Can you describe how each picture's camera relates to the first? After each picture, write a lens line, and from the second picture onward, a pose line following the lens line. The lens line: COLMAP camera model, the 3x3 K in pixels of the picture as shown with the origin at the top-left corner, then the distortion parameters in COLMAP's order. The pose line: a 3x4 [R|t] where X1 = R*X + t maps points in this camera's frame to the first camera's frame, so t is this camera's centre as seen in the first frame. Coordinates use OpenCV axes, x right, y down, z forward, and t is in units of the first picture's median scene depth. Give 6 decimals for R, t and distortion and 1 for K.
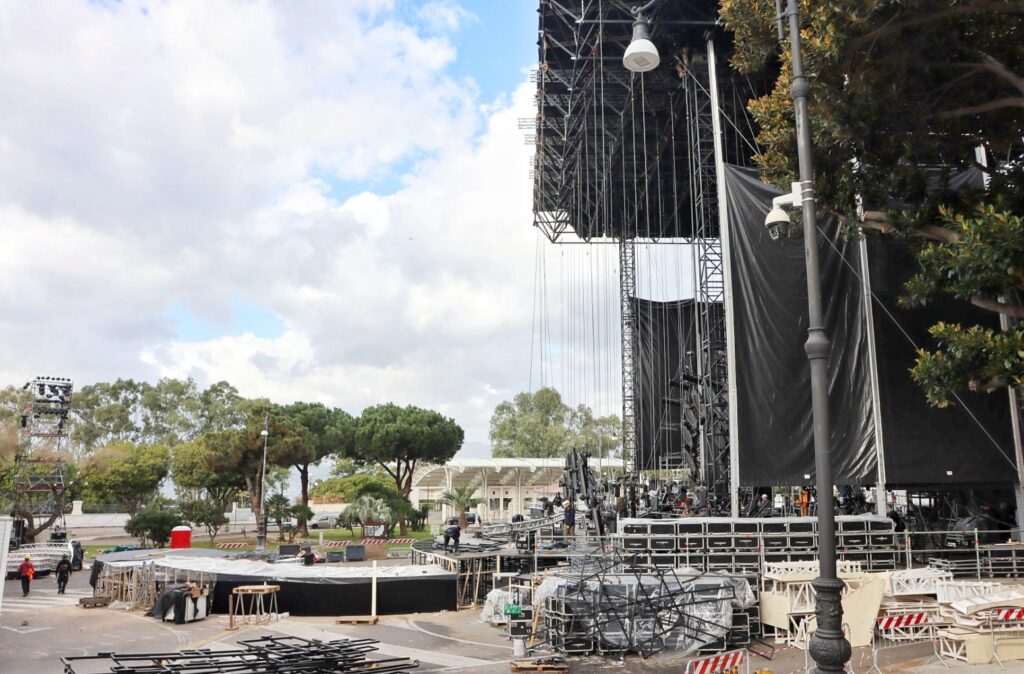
lens RADIAL K [[740.2, 0, 523.4], [0, 740.2, 344.3], [0, 0, 1]] dist [-0.120308, 0.090374]
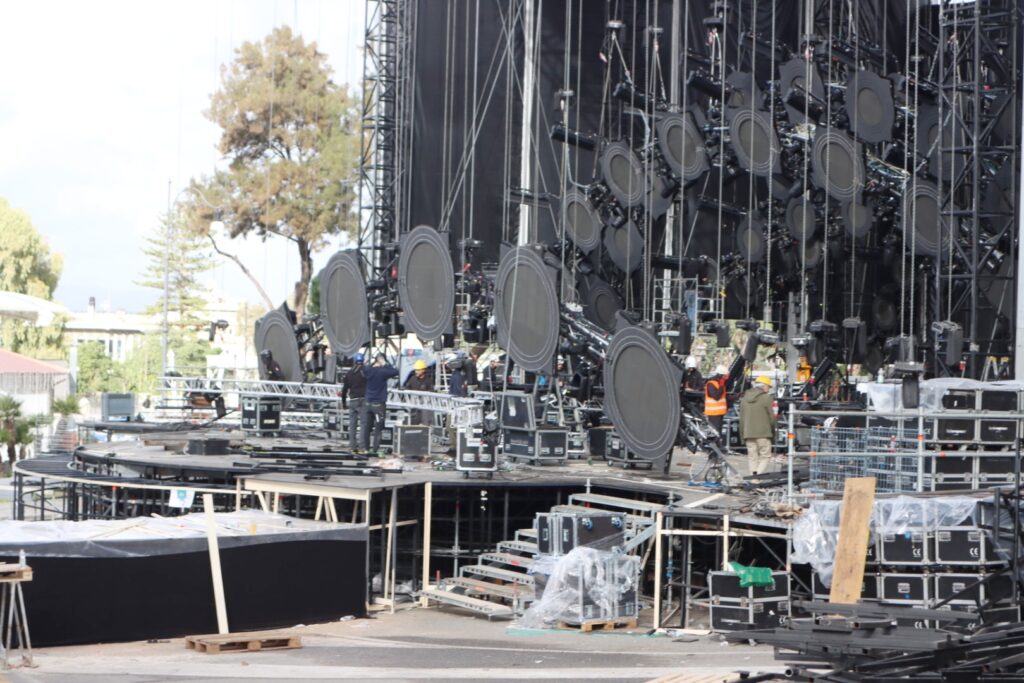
lens RADIAL K [[2018.6, 0, 512.9], [0, 2018.6, 383.8], [0, 0, 1]] dist [-0.184166, -0.145882]
pose [[0.861049, 0.014957, 0.508302, -0.728803], [-0.109591, 0.981537, 0.156762, 0.072785], [-0.496572, -0.190685, 0.846791, 0.063313]]
